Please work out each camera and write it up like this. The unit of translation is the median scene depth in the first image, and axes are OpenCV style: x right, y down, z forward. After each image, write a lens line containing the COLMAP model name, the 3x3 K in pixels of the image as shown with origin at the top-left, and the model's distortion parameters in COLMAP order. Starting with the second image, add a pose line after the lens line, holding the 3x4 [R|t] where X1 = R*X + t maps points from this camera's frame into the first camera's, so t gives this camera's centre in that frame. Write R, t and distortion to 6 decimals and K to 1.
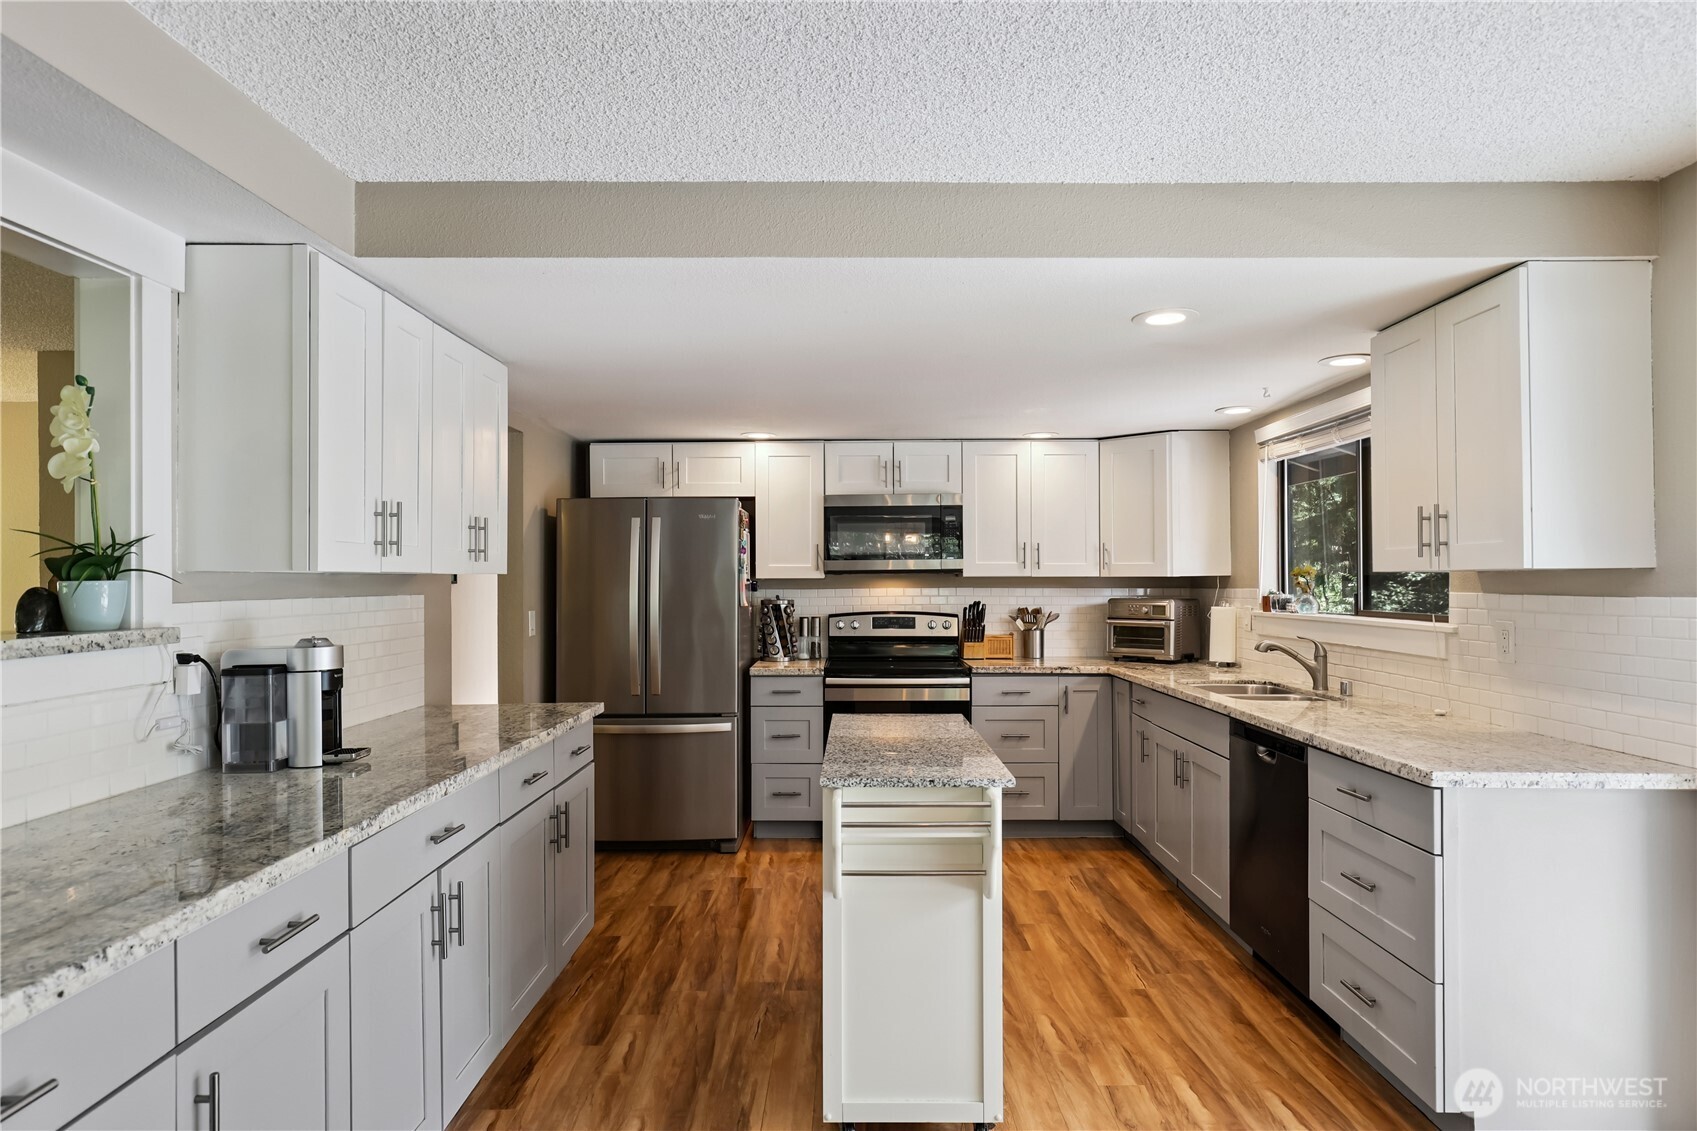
lens RADIAL K [[960.8, 0, 859.9], [0, 960.8, 565.7], [0, 0, 1]] dist [0.003980, -0.000075]
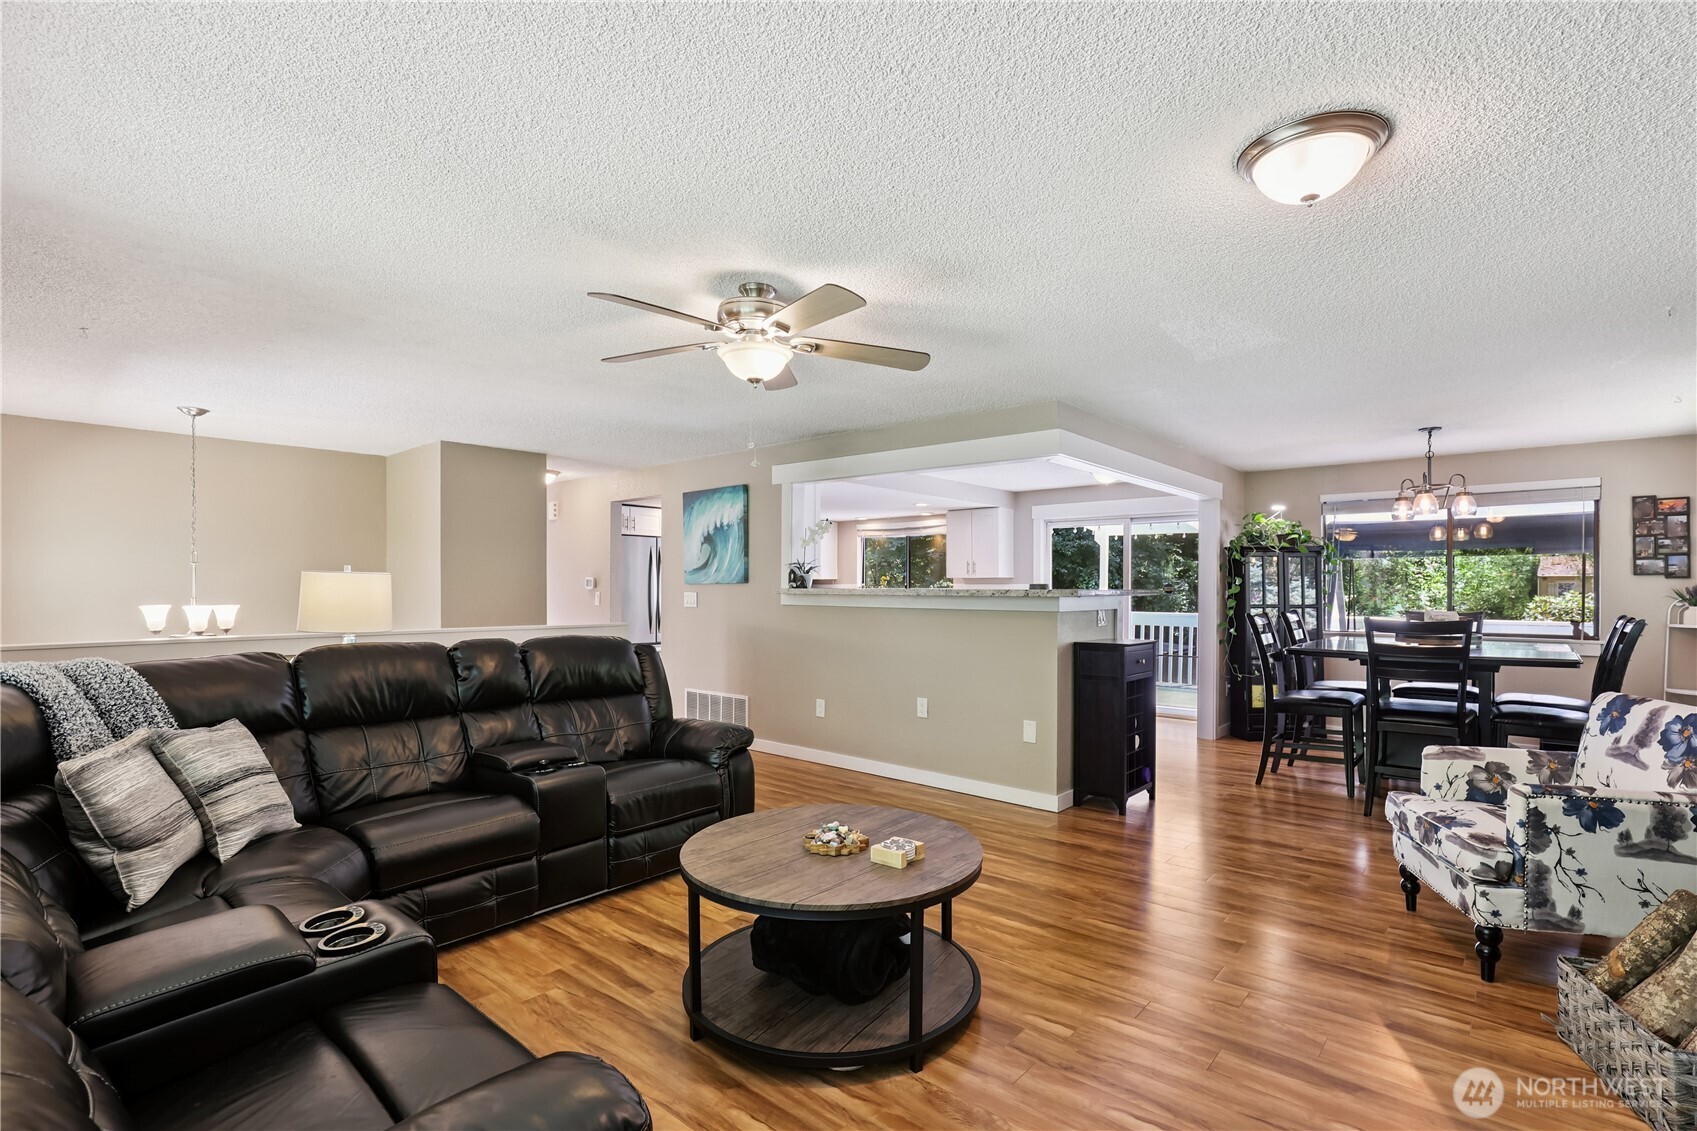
lens RADIAL K [[790.0, 0, 857.7], [0, 790.0, 580.9], [0, 0, 1]] dist [-0.012900, 0.000244]
pose [[0.658625, 0.009645, 0.752410, -1.174634], [-0.015124, 0.999886, 0.000422, 0.012893], [-0.752319, -0.011658, 0.658695, -0.426444]]
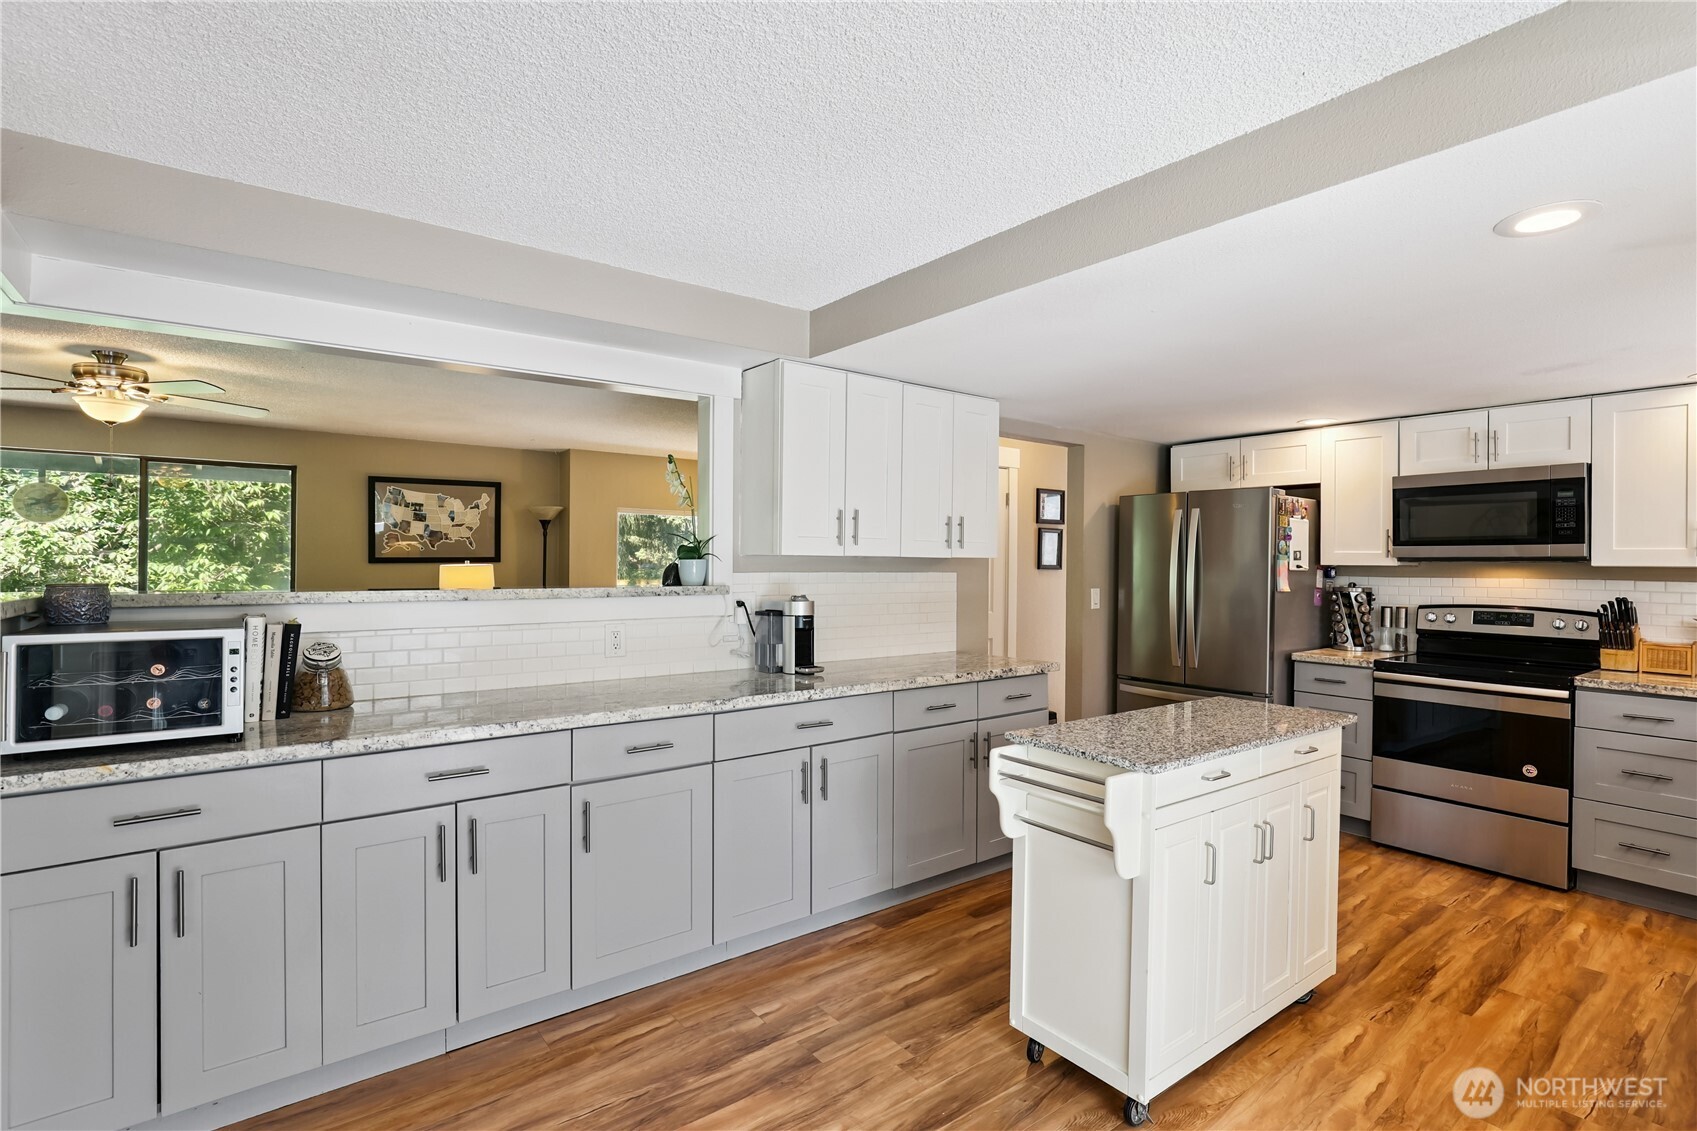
lens RADIAL K [[820.0, 0, 865.5], [0, 820.0, 558.6], [0, 0, 1]] dist [-0.009118, 0.000843]
pose [[0.614583, 0.006039, -0.788829, 0.289134], [-0.000645, 0.999974, 0.007154, 0.000806], [0.788852, -0.003888, 0.614571, 0.112447]]
